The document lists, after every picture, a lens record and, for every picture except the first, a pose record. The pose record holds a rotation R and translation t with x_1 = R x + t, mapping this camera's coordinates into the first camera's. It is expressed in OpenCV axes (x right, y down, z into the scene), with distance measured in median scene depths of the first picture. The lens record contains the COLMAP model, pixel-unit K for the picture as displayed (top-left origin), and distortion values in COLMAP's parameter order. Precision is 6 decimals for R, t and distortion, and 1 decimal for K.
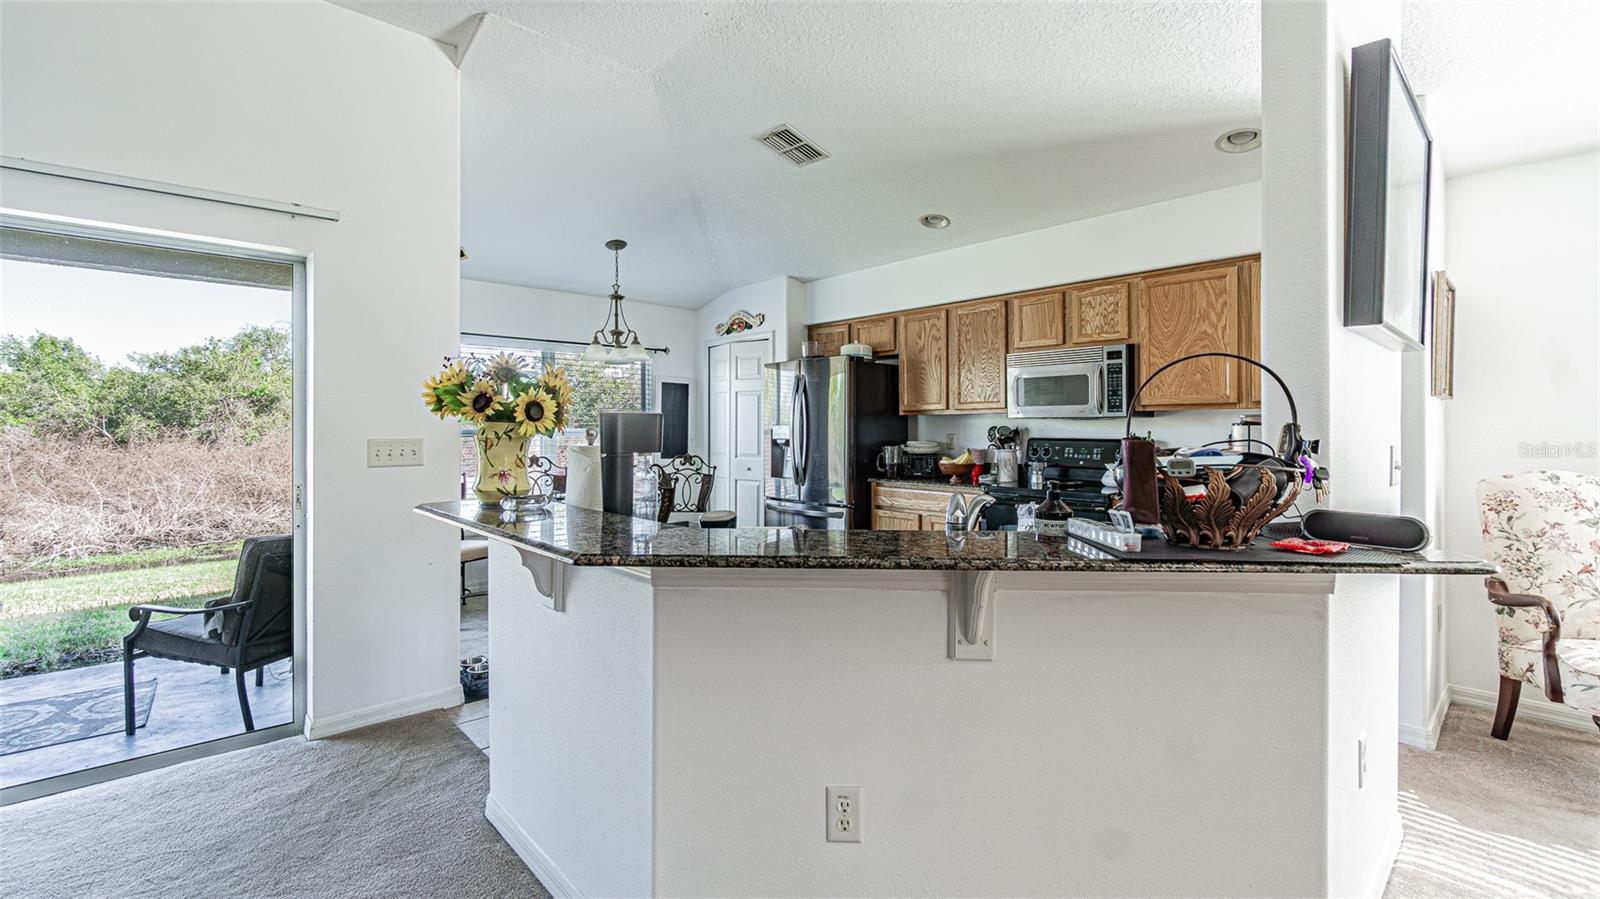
lens RADIAL K [[695.4, 0, 778.0], [0, 695.4, 427.3], [0, 0, 1]] dist [-0.000252, 0.000115]
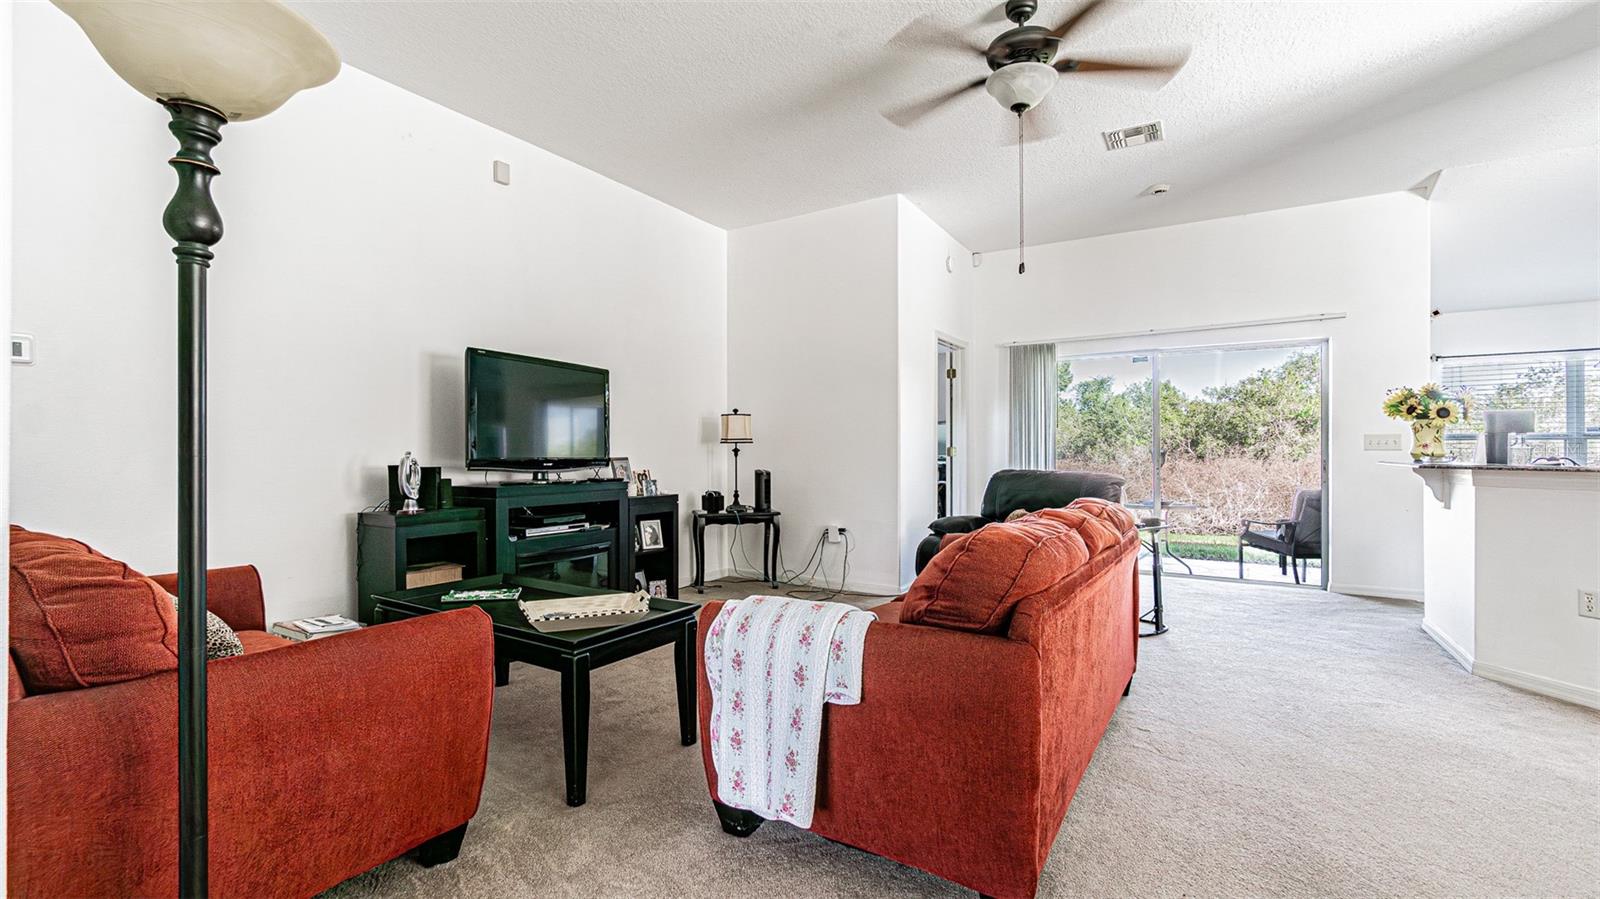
lens RADIAL K [[695.7, 0, 800.0], [0, 695.7, 449.5], [0, 0, 1]] dist [-0.000681, -0.000039]
pose [[0.297354, -0.001906, -0.954765, 0.296355], [0.002483, 0.999996, -0.001224, 0.023729], [0.954764, -0.002007, 0.297358, -0.395204]]
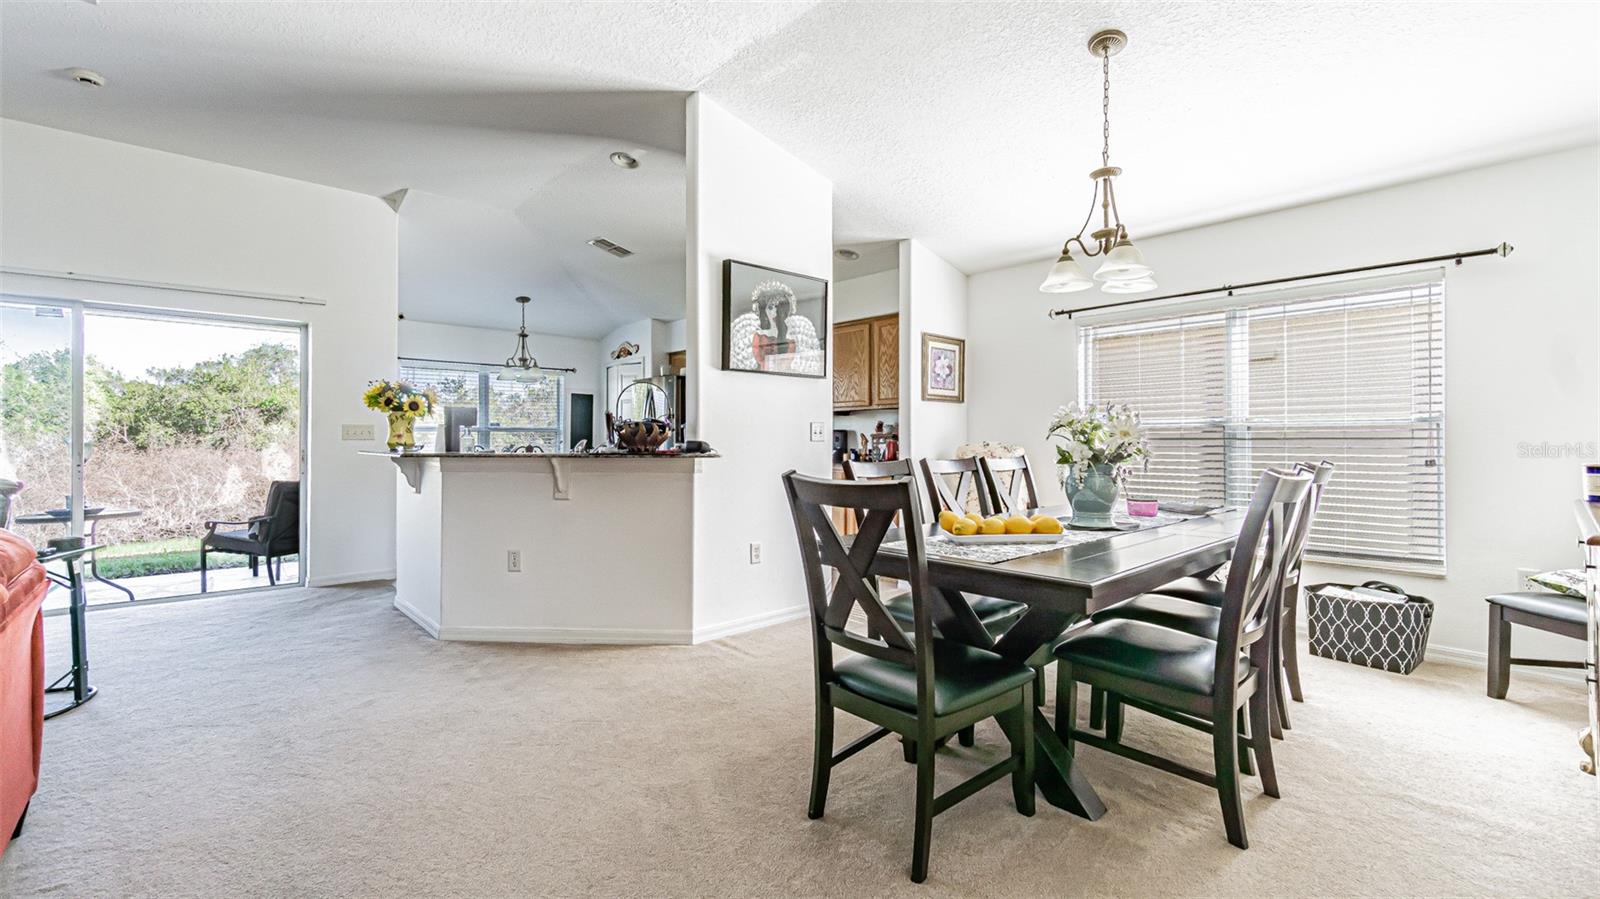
lens RADIAL K [[682.0, 0, 792.6], [0, 682.0, 435.6], [0, 0, 1]] dist [-0.000134, -0.001059]
pose [[0.999857, 0.000358, 0.016922, 0.237017], [-0.000285, 0.999990, -0.004356, 0.023268], [-0.016923, 0.004350, 0.999847, -0.339416]]
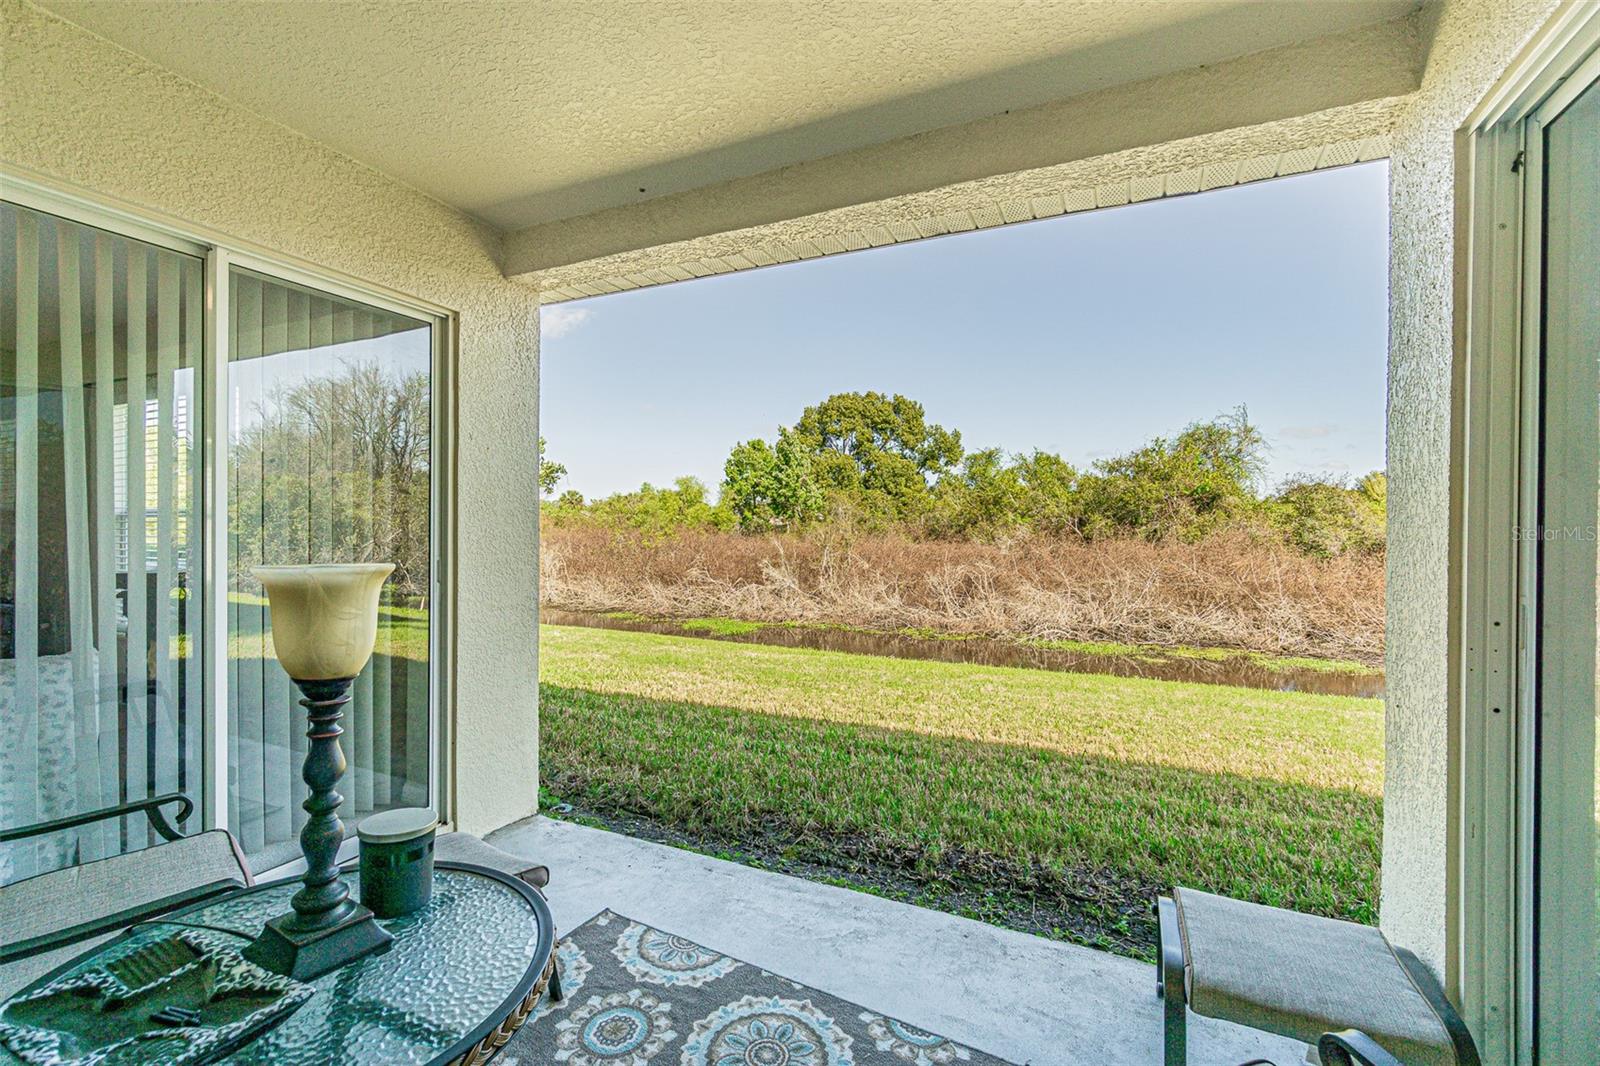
lens RADIAL K [[684.9, 0, 768.6], [0, 684.9, 533.5], [0, 0, 1]] dist [-0.013412, -0.000084]
pose [[0.359789, 0.010110, -0.932979, -0.311446], [-0.002176, 0.999948, 0.009997, 0.010023], [0.933031, -0.001567, 0.359792, 0.390160]]
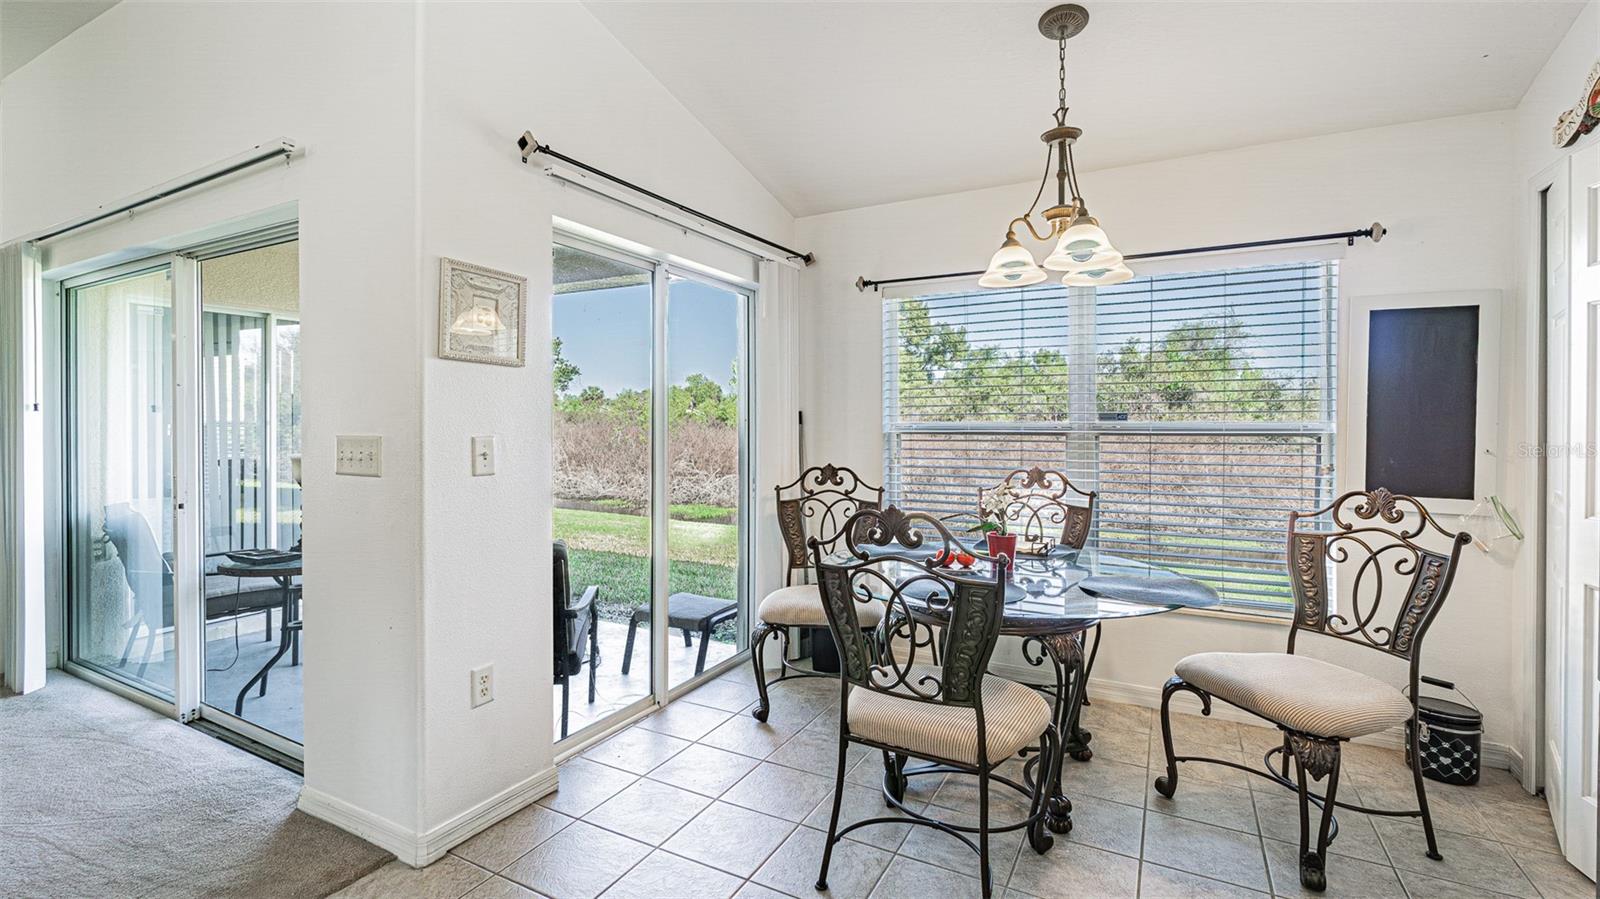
lens RADIAL K [[695.4, 0, 778.0], [0, 695.4, 427.3], [0, 0, 1]] dist [-0.000252, 0.000115]
pose [[0.327723, 0.009169, -0.944729, 0.106527], [0.000329, 0.999952, 0.009819, 0.000552], [0.944774, -0.003529, 0.327704, 0.510550]]
